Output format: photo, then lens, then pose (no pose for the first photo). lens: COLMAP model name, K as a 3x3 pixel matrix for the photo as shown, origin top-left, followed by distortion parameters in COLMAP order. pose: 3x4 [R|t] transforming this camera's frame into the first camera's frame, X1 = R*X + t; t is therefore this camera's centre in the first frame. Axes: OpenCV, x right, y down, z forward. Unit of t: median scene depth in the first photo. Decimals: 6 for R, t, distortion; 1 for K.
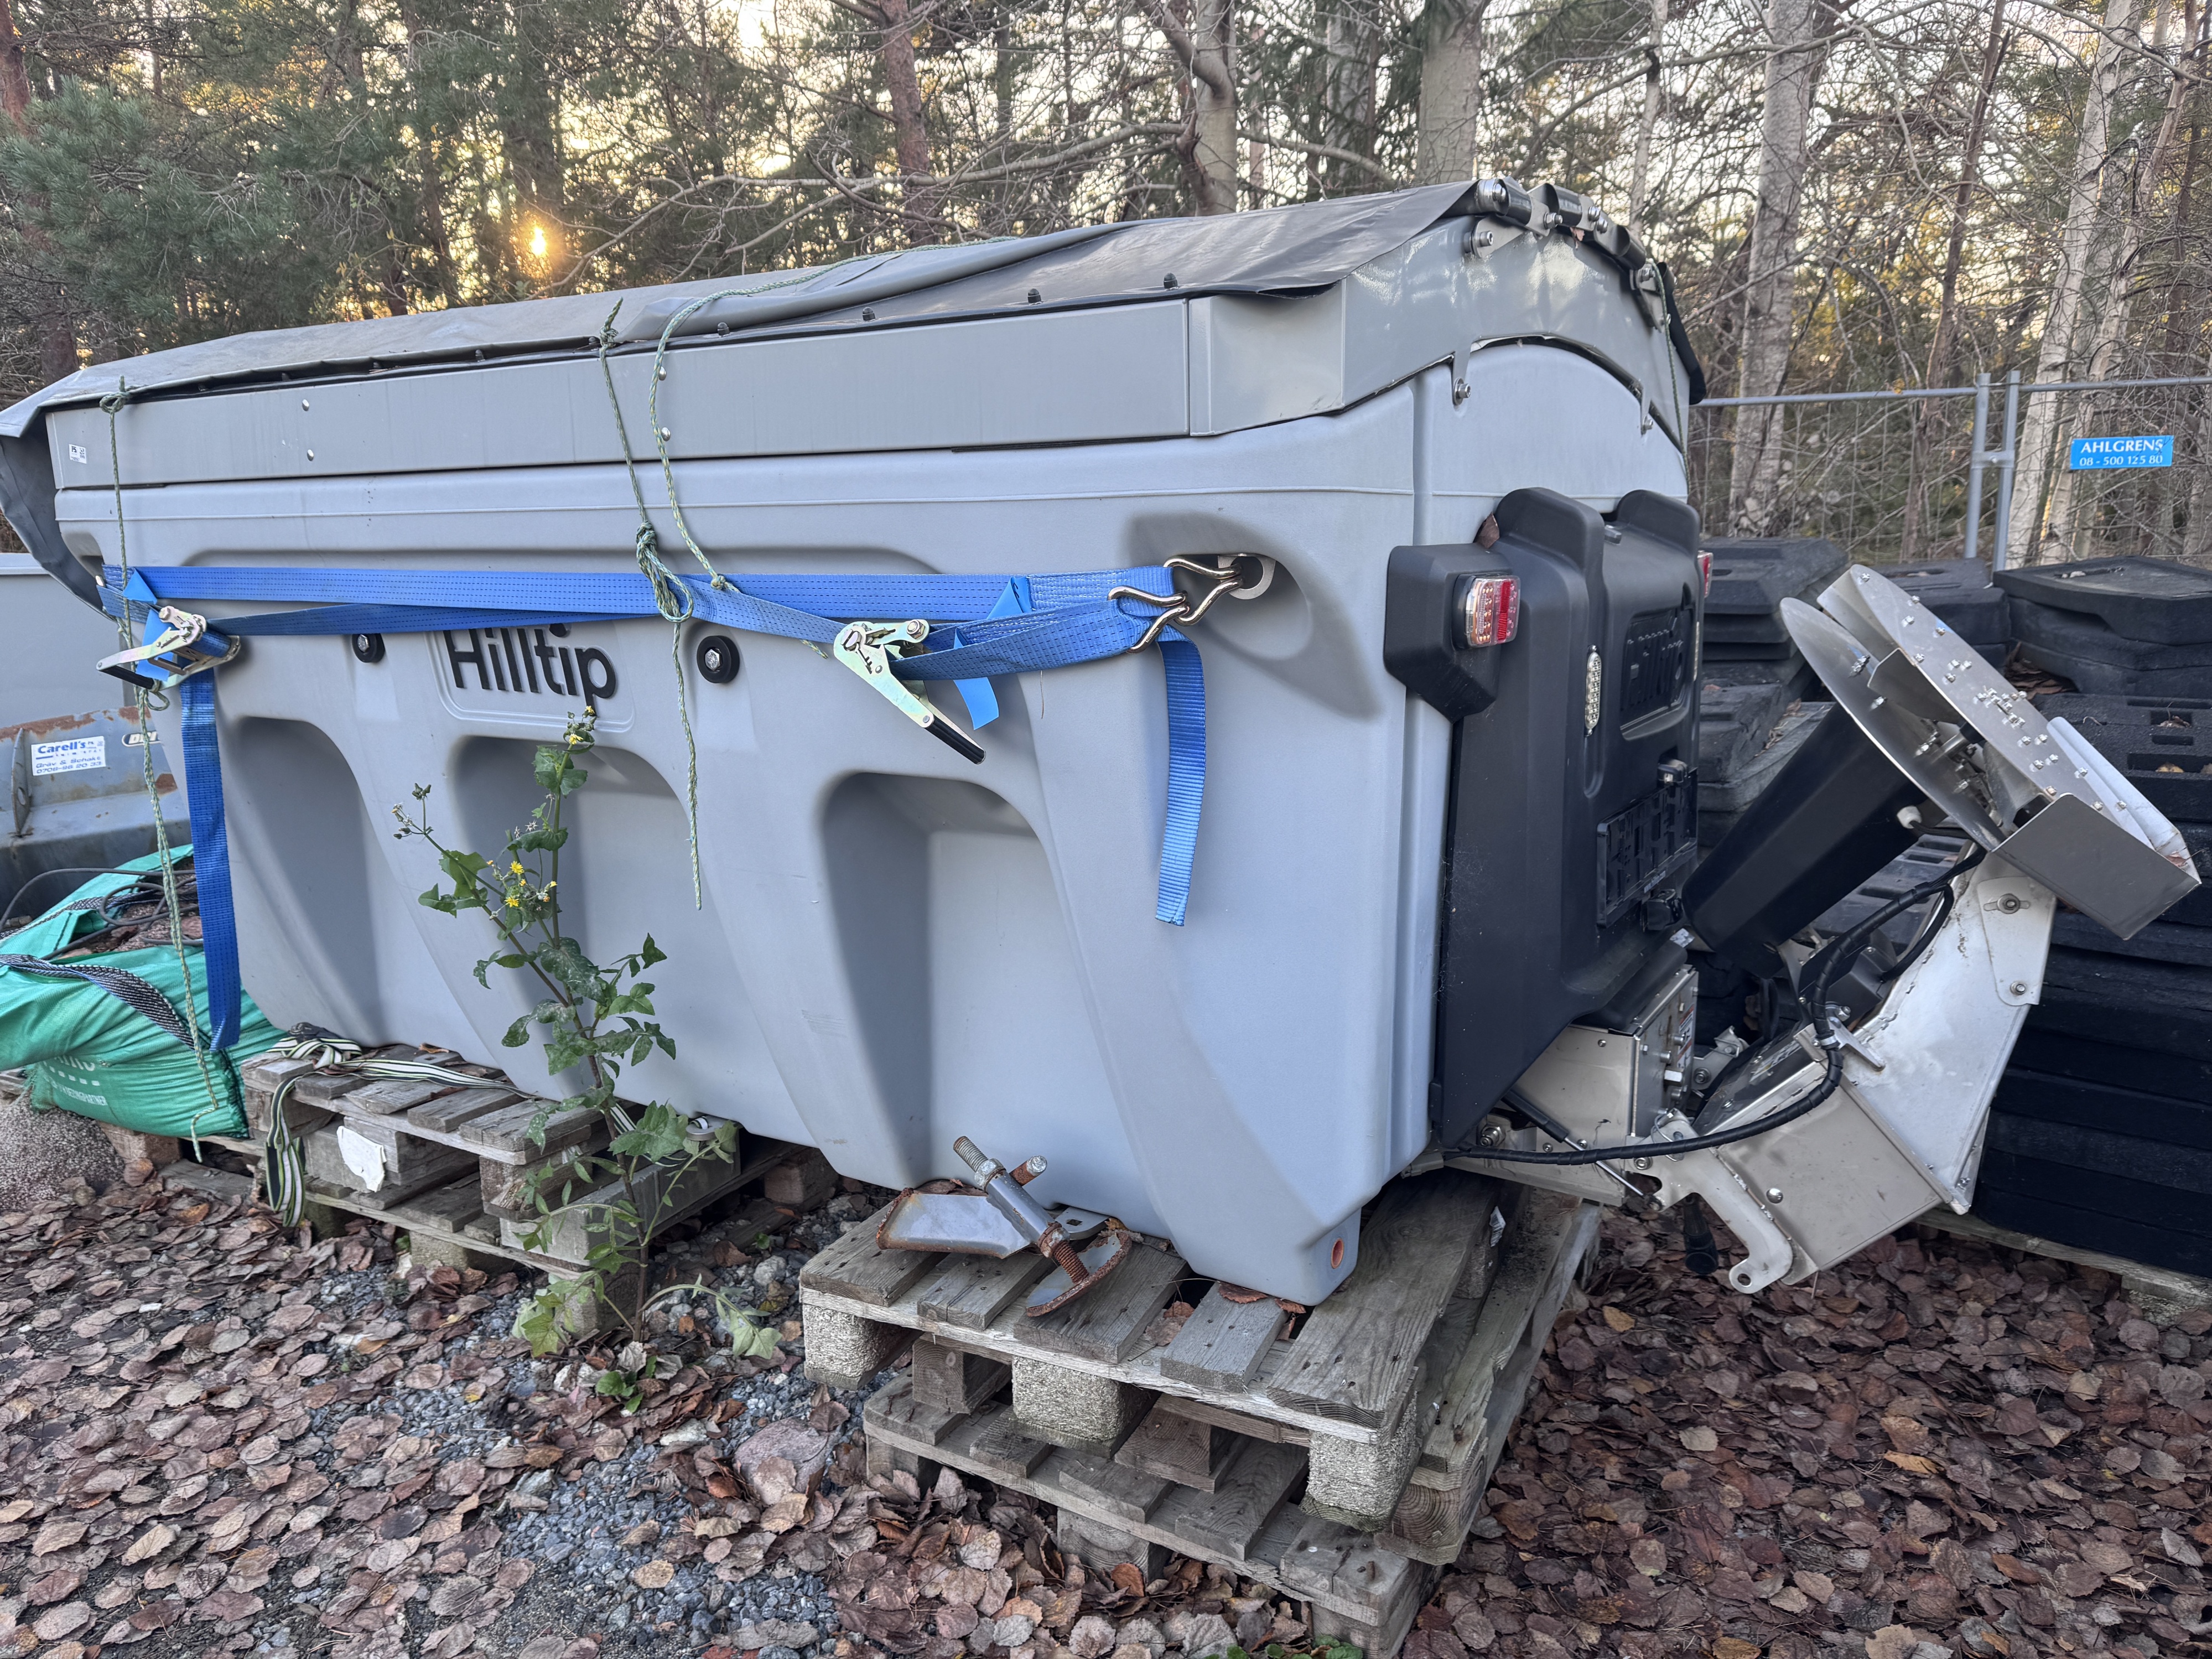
lens RADIAL K [[1559.0, 0, 1098.0], [0, 1559.0, 816.2], [0, 0, 1]] dist [0.025794, -0.040279]
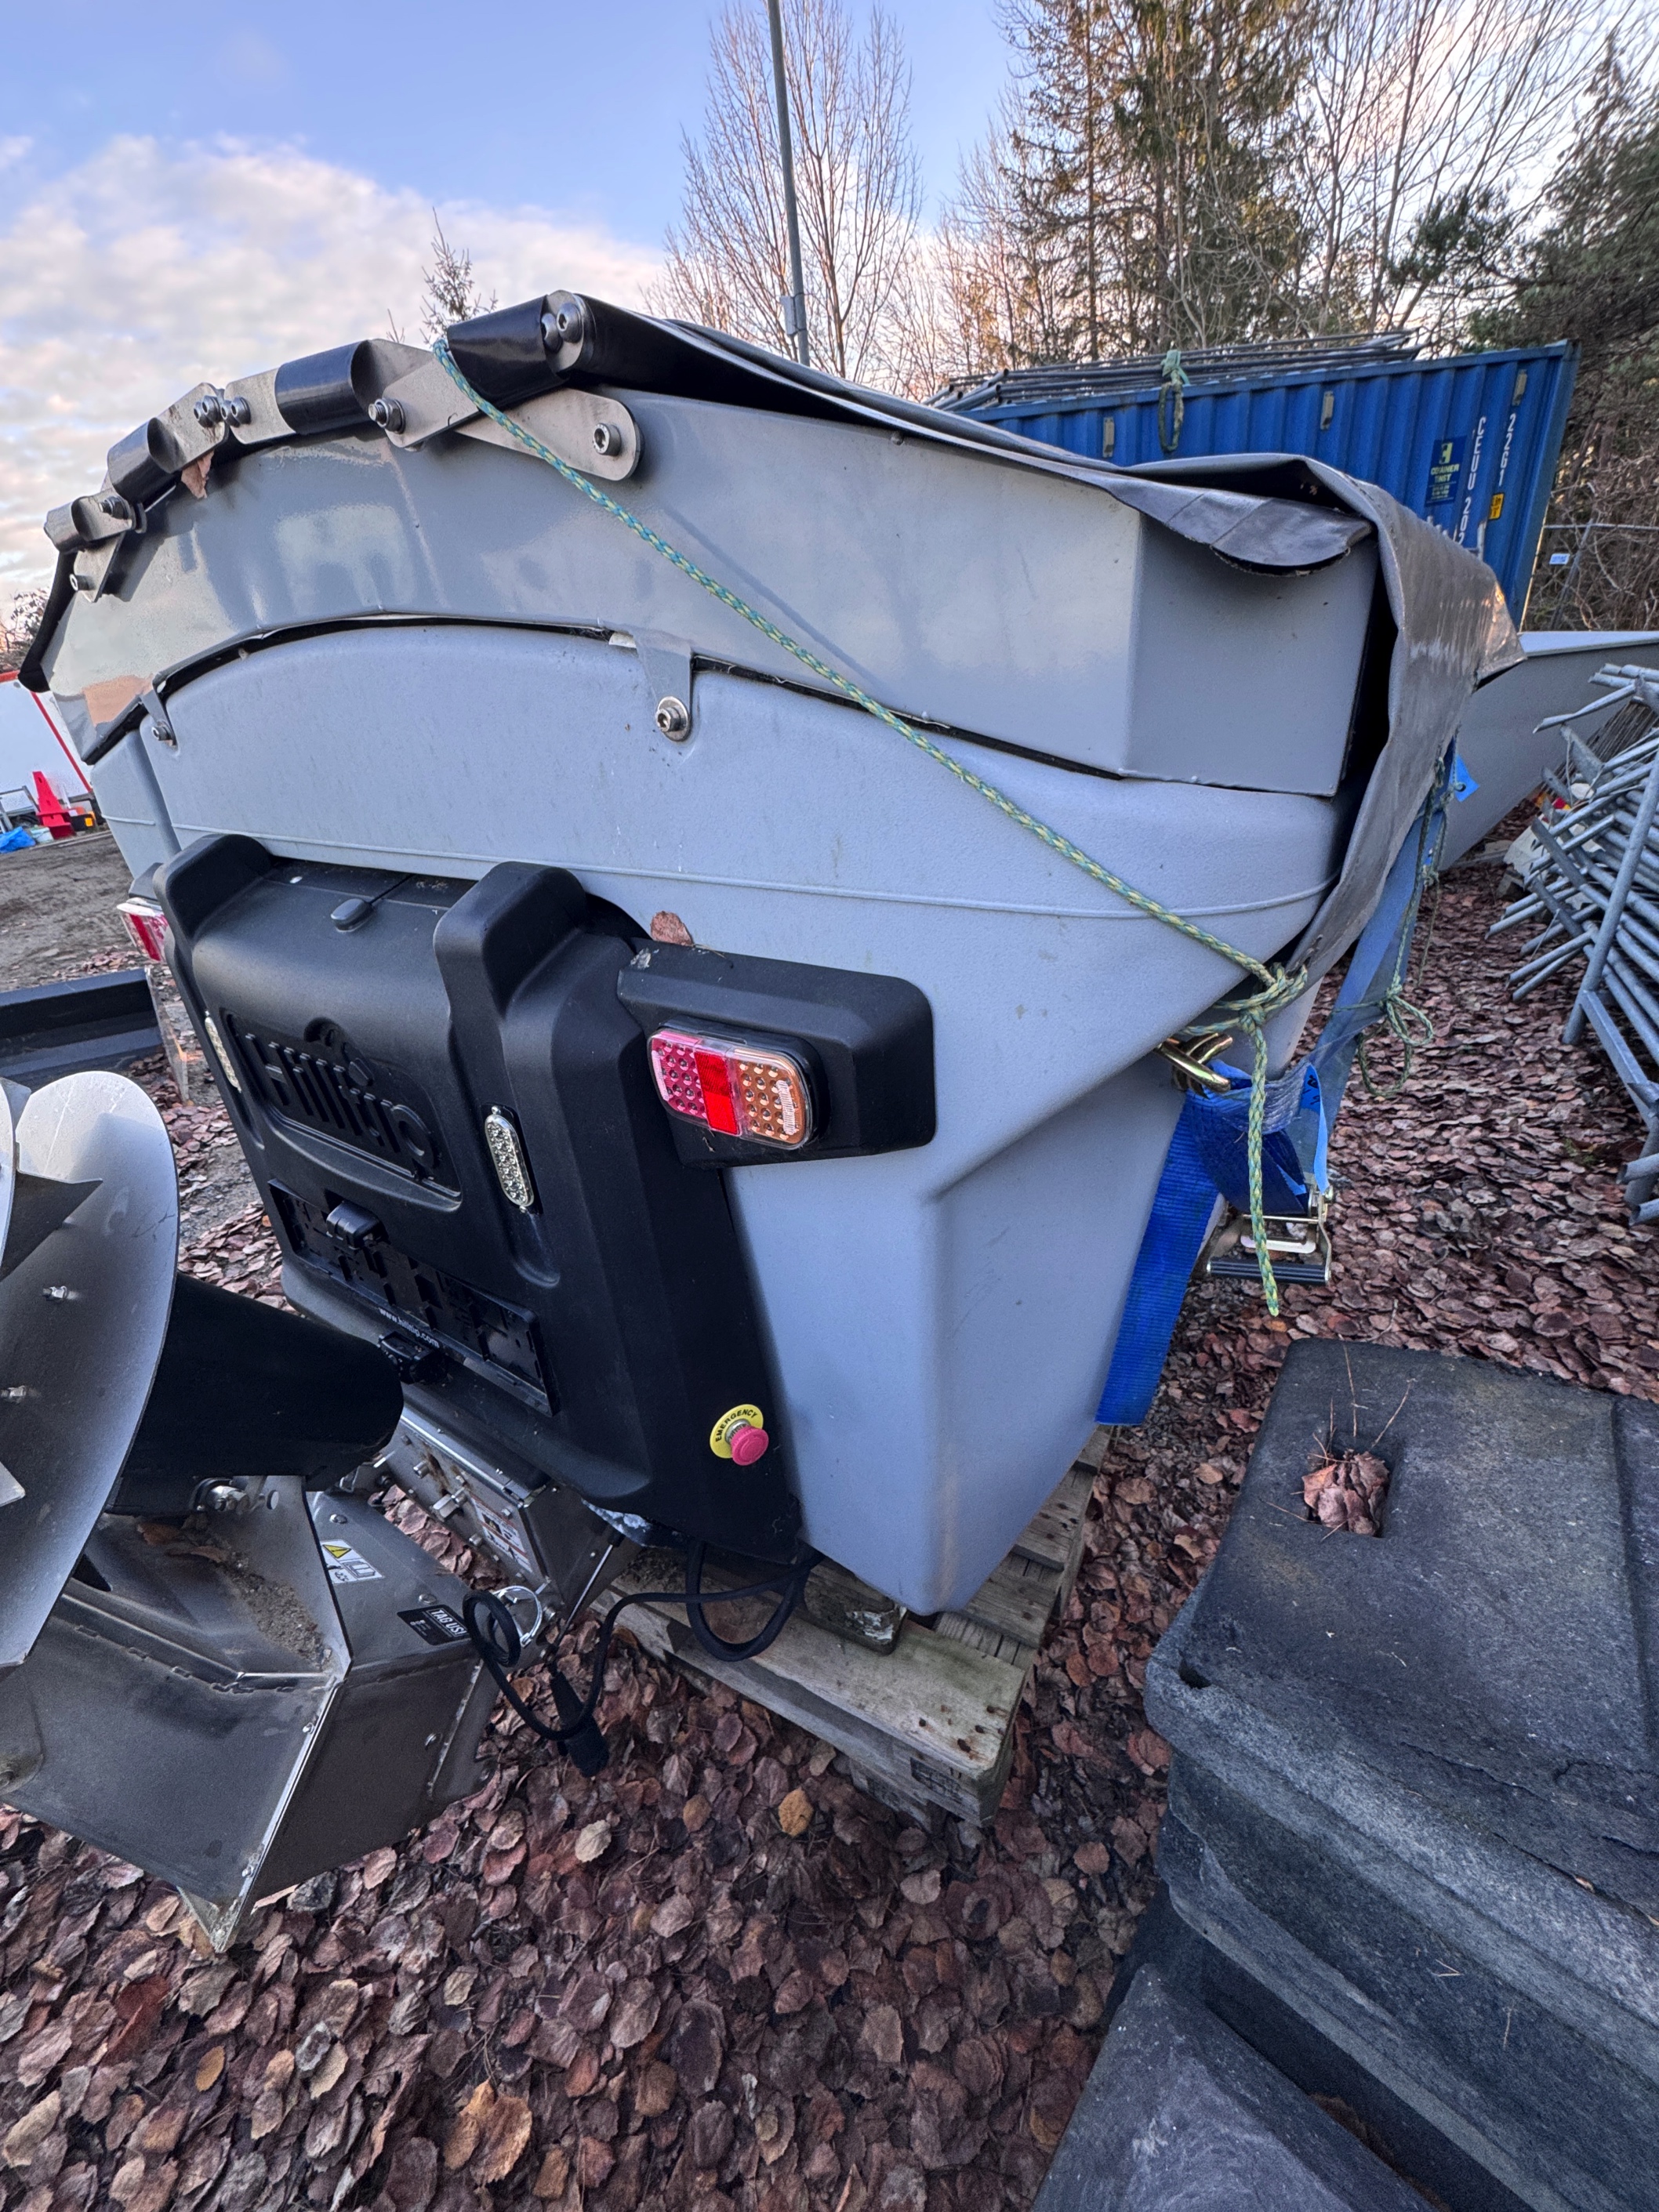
lens RADIAL K [[882.8, 0, 831.5], [0, 882.8, 1102.5], [0, 0, 1]] dist [-0.004719, 0.000758]
pose [[-0.038308, 0.478565, -0.877216, 0.739326], [-0.109277, 0.870589, 0.479722, -0.333841], [0.993273, 0.114237, 0.018946, 1.251033]]
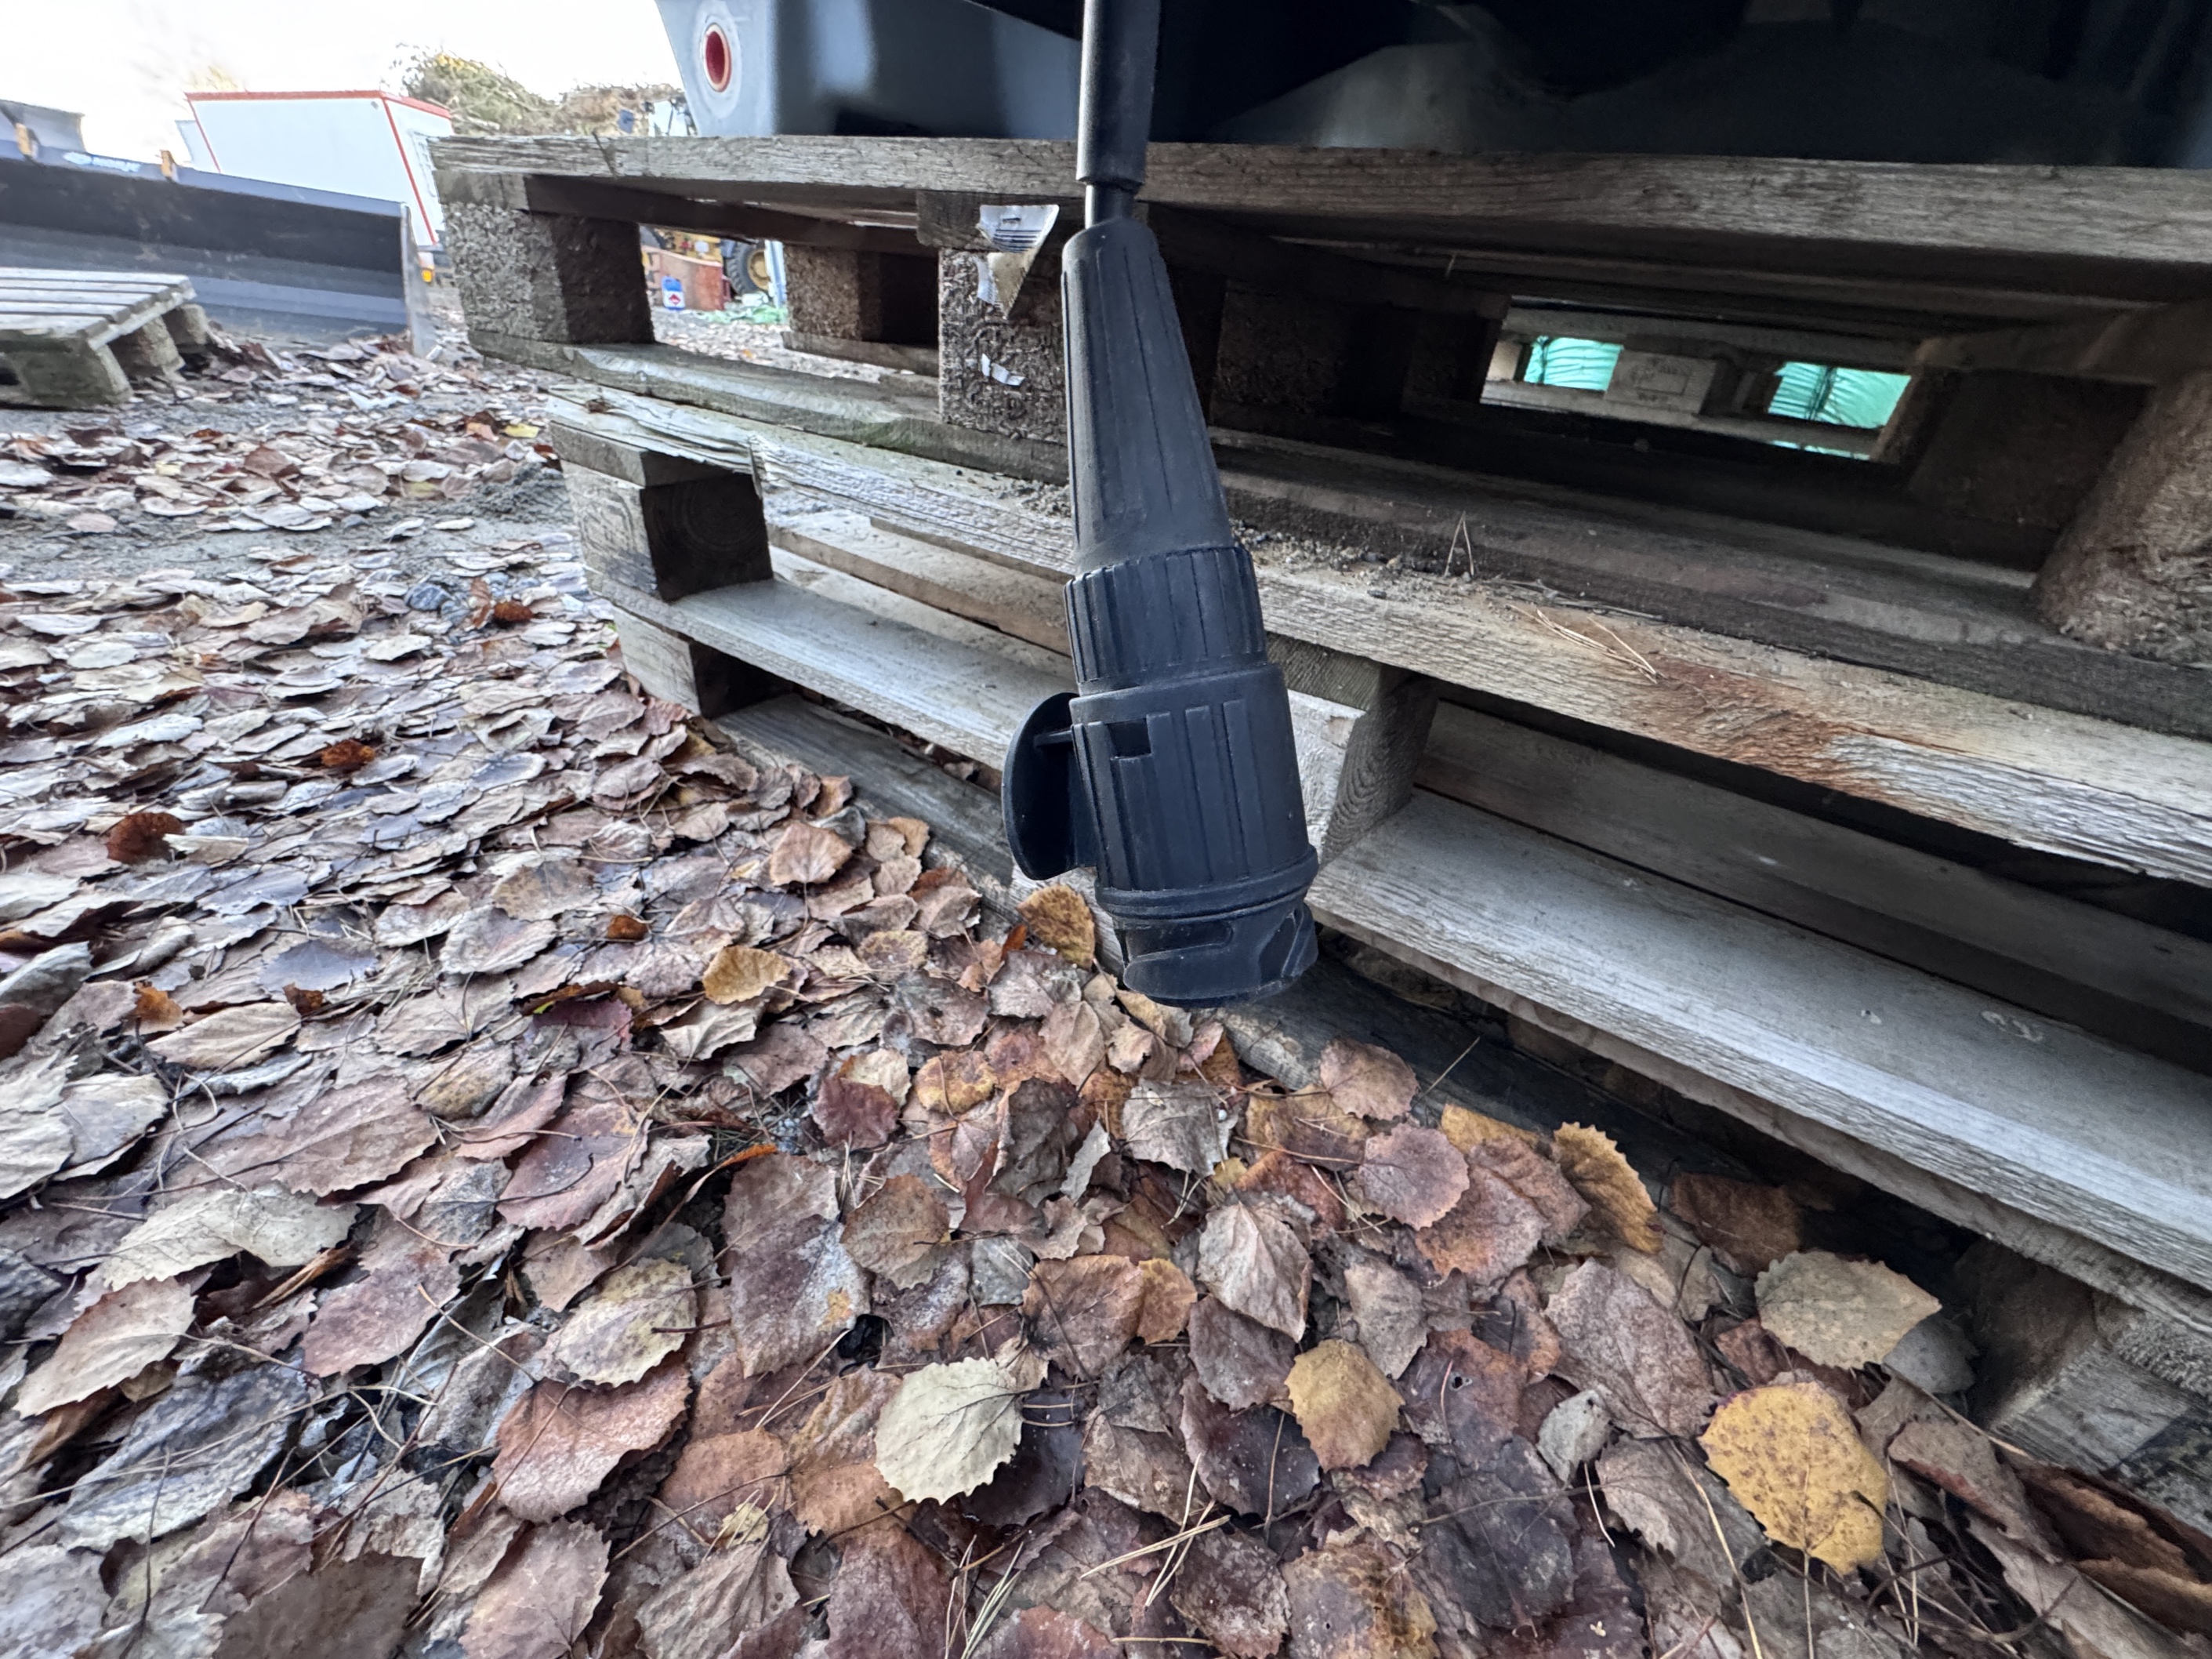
lens RADIAL K [[882.8, 0, 1102.0], [0, 882.8, 829.7], [0, 0, 1]] dist [-0.004719, 0.000758]
pose [[-0.154152, 0.506608, -0.848284, 0.519333], [-0.276596, 0.802092, 0.529285, 0.278128], [0.948542, 0.316223, 0.016482, 1.141753]]
